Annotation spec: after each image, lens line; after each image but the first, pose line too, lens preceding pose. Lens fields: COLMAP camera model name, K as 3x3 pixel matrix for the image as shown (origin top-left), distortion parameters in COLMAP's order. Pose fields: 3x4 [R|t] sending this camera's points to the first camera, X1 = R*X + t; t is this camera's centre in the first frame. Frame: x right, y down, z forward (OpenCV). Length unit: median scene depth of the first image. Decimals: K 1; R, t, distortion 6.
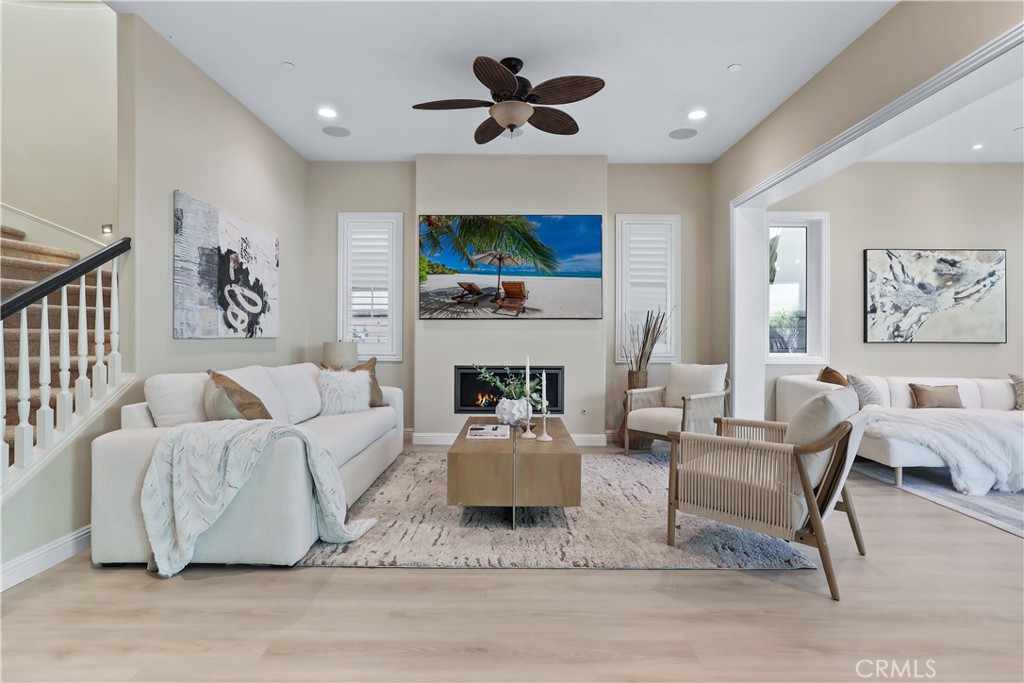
lens RADIAL K [[513.7, 0, 512.6], [0, 513.7, 354.3], [0, 0, 1]] dist [-0.013474, -0.000215]
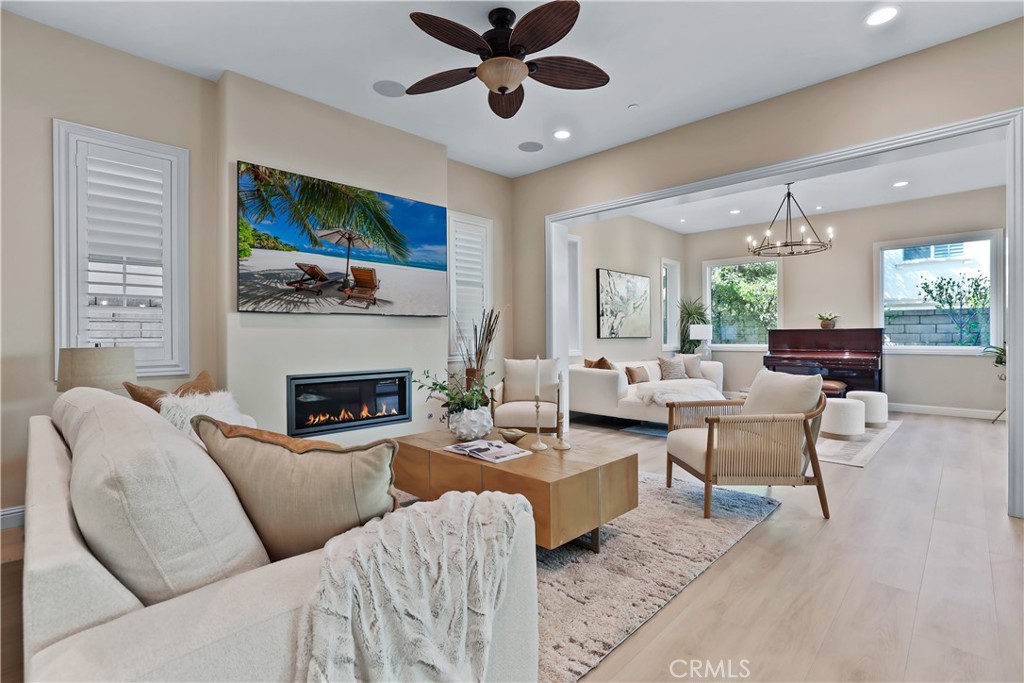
lens RADIAL K [[480.4, 0, 509.4], [0, 480.4, 337.2], [0, 0, 1]] dist [-0.032856, 0.000478]
pose [[0.703411, -0.008330, 0.710735, -0.381346], [0.033804, 0.999192, -0.021745, -0.006443], [-0.709979, 0.039321, 0.703124, 0.294419]]
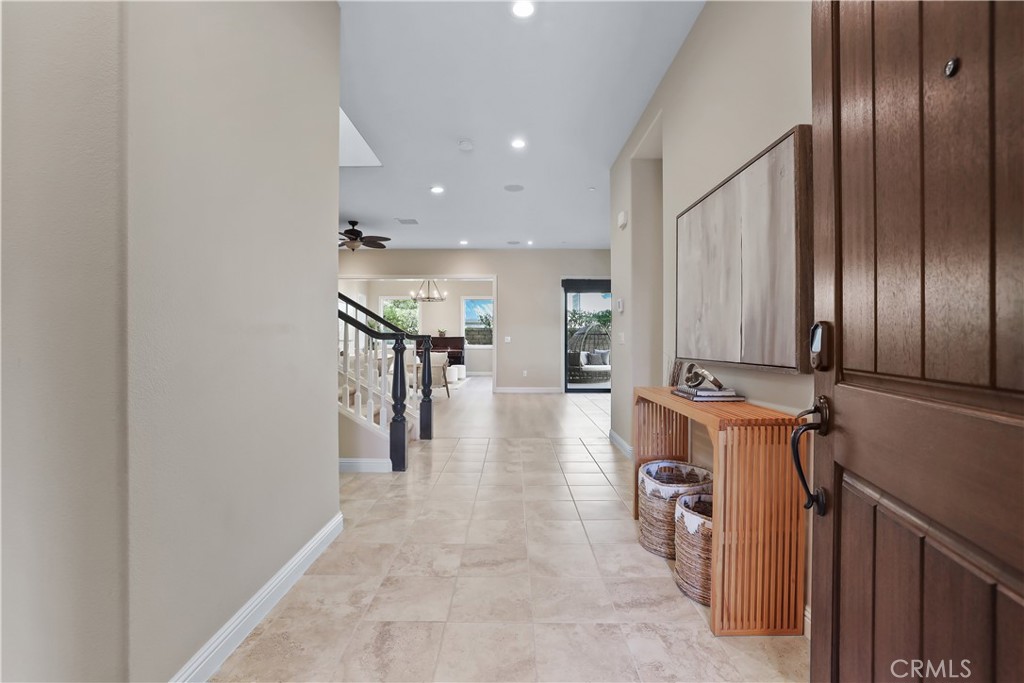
lens RADIAL K [[445.4, 0, 513.5], [0, 445.4, 340.1], [0, 0, 1]] dist [-0.052023, 0.017558]
pose [[0.003544, -0.002568, 0.999990, -1.359032], [0.035455, 0.999368, 0.002441, -0.002462], [-0.999365, 0.035446, 0.003633, 0.175832]]
